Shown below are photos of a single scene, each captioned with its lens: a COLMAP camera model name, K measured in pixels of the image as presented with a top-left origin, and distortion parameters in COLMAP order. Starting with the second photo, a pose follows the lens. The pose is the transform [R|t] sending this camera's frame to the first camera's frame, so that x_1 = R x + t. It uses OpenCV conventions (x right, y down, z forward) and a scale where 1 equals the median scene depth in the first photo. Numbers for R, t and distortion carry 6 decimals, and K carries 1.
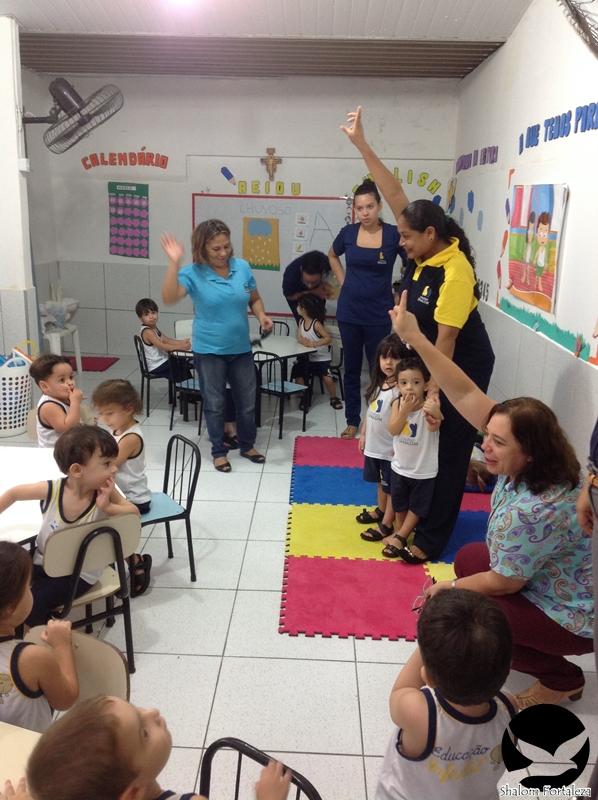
lens RADIAL K [[788.4, 0, 299.0], [0, 788.4, 400.0], [0, 0, 1]] dist [0.161742, -0.349352]
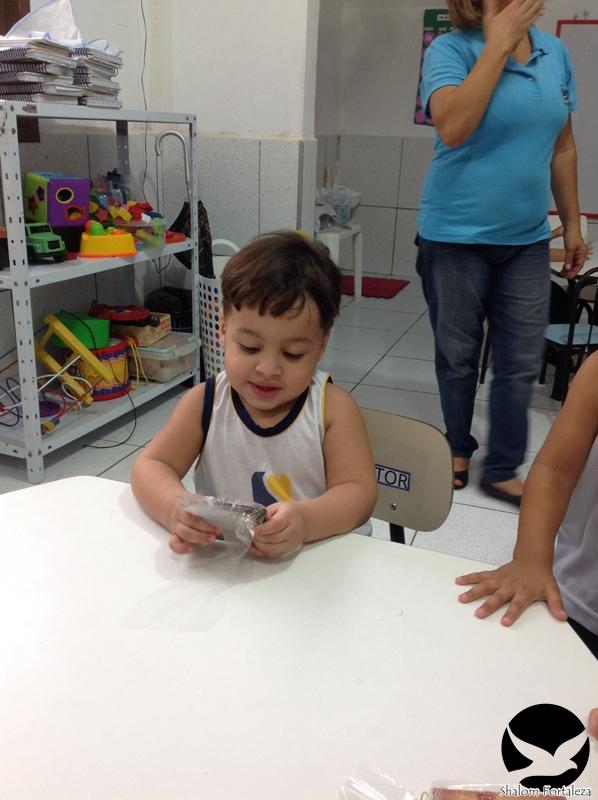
lens RADIAL K [[788.4, 0, 299.0], [0, 788.4, 400.0], [0, 0, 1]] dist [0.161742, -0.349352]
pose [[0.954188, 0.103417, -0.280767, -0.118084], [-0.081583, 0.992738, 0.088402, -0.003296], [0.287870, -0.061446, 0.955696, 0.318244]]
